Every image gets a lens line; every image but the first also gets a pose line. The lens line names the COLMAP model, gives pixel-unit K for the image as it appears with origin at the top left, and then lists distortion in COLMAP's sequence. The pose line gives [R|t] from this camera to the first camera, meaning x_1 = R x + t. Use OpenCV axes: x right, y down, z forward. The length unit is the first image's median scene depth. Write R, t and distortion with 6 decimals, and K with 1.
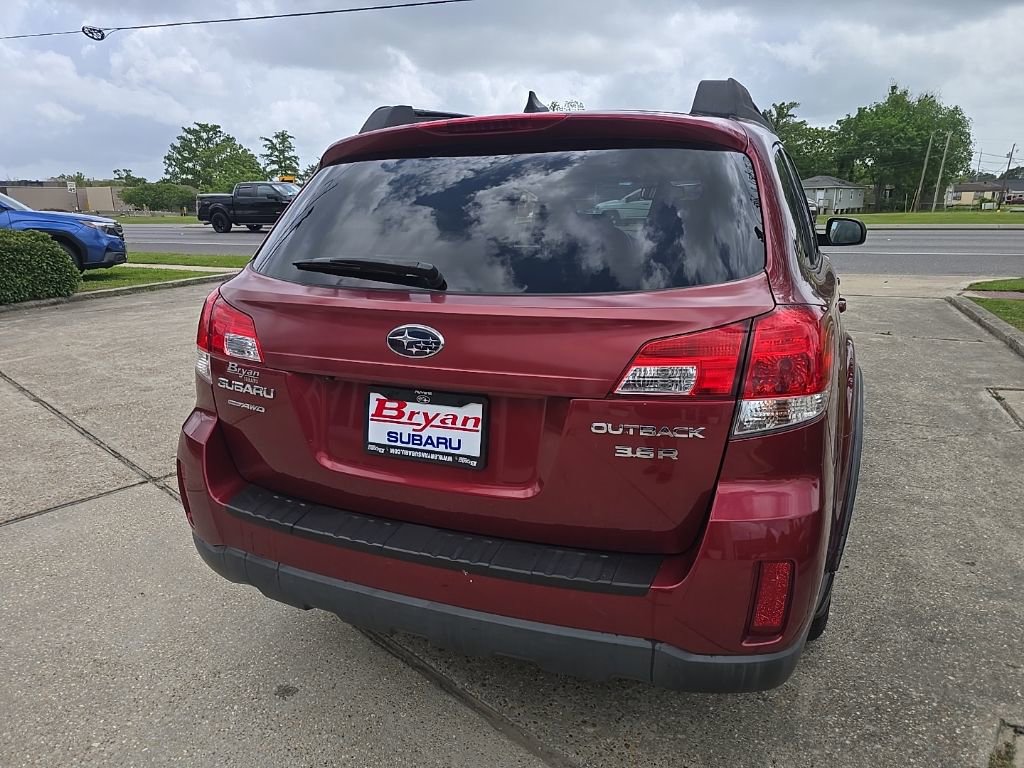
lens RADIAL K [[690.3, 0, 512.8], [0, 690.3, 390.0], [0, 0, 1]] dist [0.050085, -0.047850]
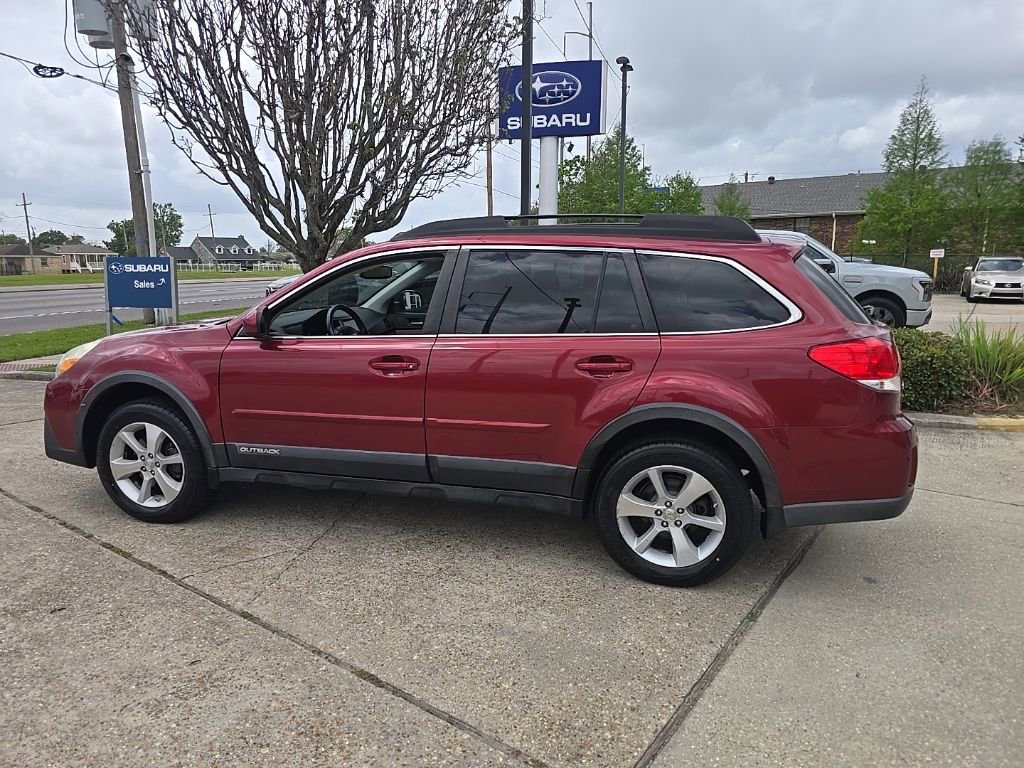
lens RADIAL K [[690.3, 0, 514.5], [0, 690.3, 382.0], [0, 0, 1]] dist [0.050085, -0.047850]
pose [[-0.138939, -0.159461, 0.977378, -1.891804], [0.260127, 0.946417, 0.191388, -0.576197], [-0.955526, 0.280834, -0.090014, 1.989076]]
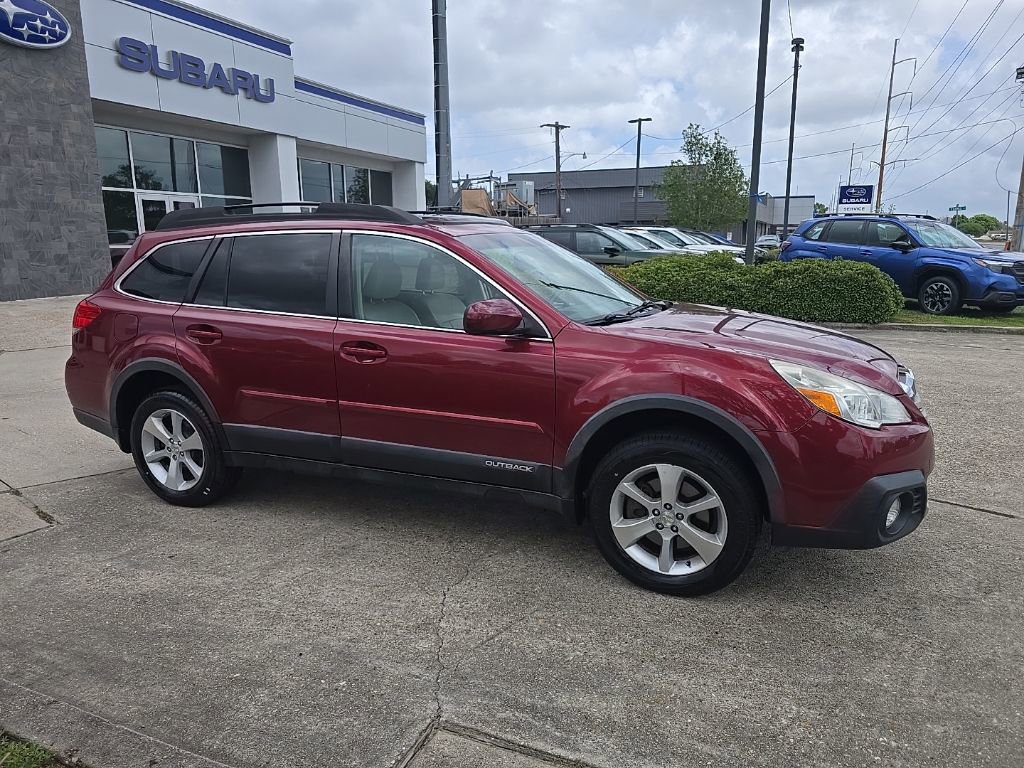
lens RADIAL K [[690.3, 0, 511.0], [0, 690.3, 390.1], [0, 0, 1]] dist [0.050085, -0.047850]
pose [[-0.014698, 0.223062, -0.974693, 2.562875], [-0.255023, 0.941724, 0.219362, -0.666566], [0.966823, 0.251793, 0.043044, 2.067001]]
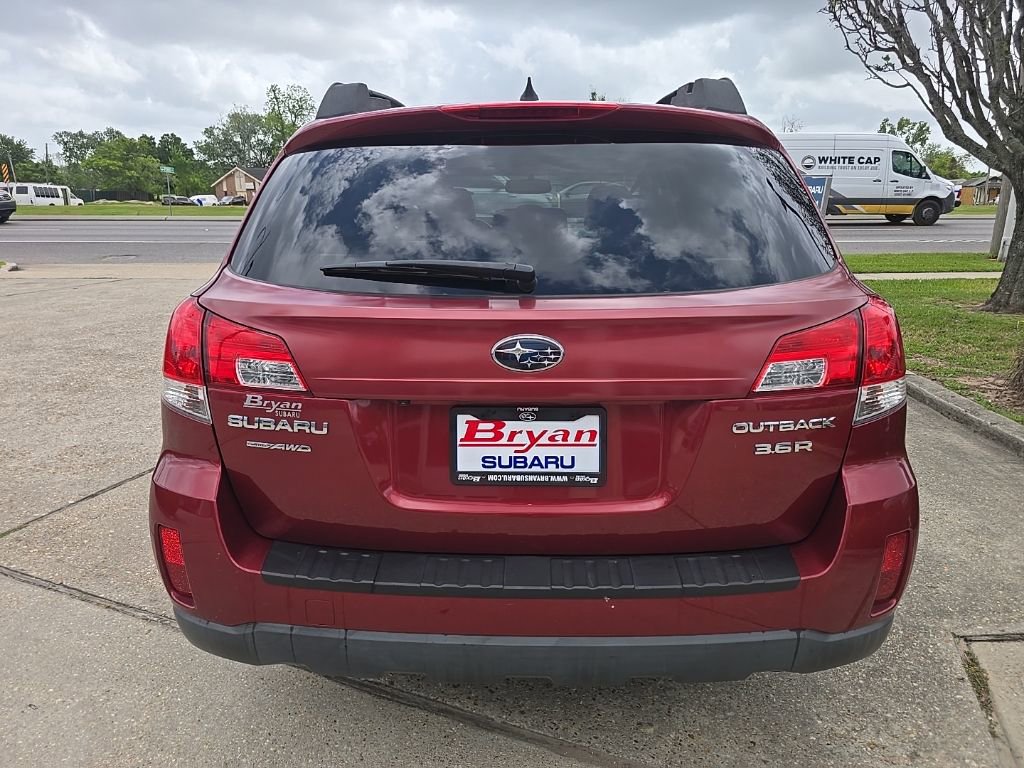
lens RADIAL K [[690.3, 0, 516.2], [0, 690.3, 391.1], [0, 0, 1]] dist [0.050085, -0.047850]
pose [[0.933260, -0.089021, 0.347995, -0.377767], [0.084421, 0.996026, 0.028392, -0.038641], [-0.349140, 0.002881, 0.937066, 0.137217]]
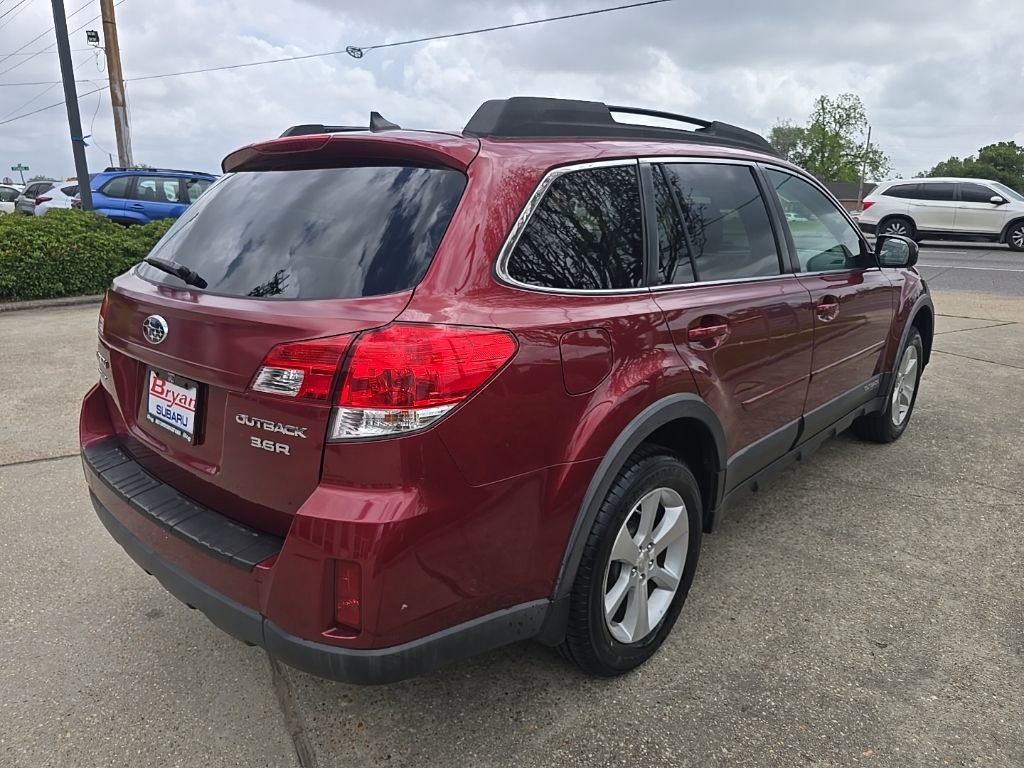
lens RADIAL K [[690.3, 0, 513.1], [0, 690.3, 387.4], [0, 0, 1]] dist [0.050085, -0.047850]
pose [[0.941964, 0.102754, -0.319601, 0.665909], [-0.103858, 0.994499, 0.013636, -0.042193], [0.319243, 0.020348, 0.947454, 0.052828]]
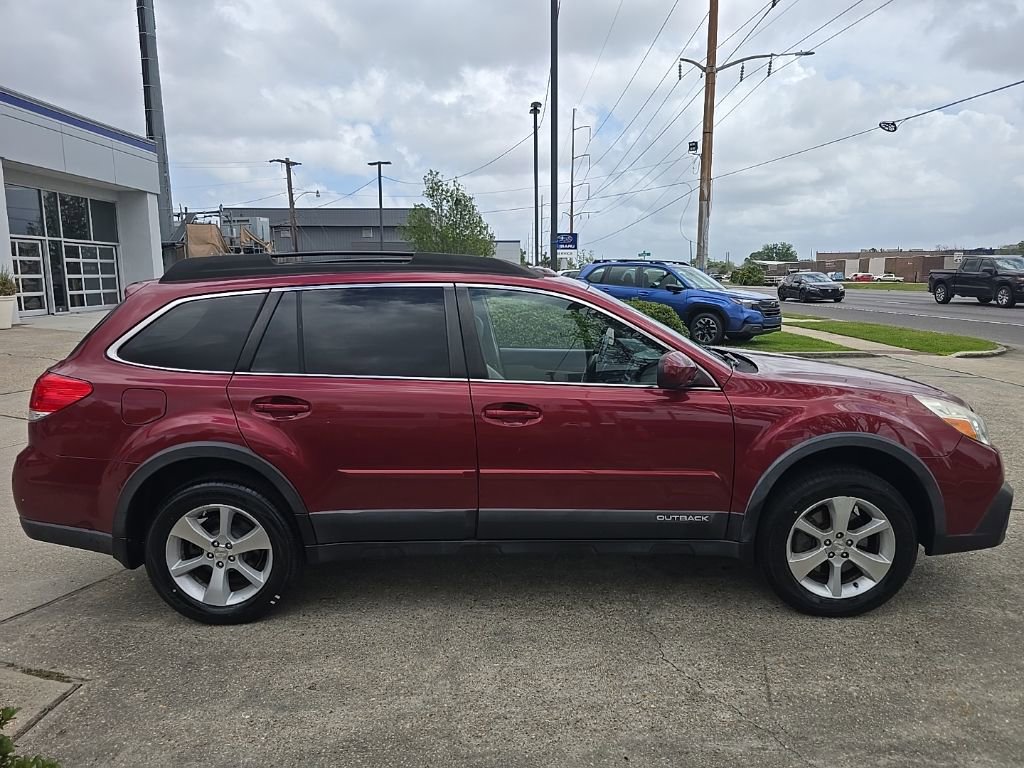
lens RADIAL K [[690.3, 0, 514.4], [0, 690.3, 387.3], [0, 0, 1]] dist [0.050085, -0.047850]
pose [[0.380851, 0.155369, -0.911489, 2.298792], [-0.240603, 0.968475, 0.064551, -0.441447], [0.892784, 0.194722, 0.406227, 1.076420]]
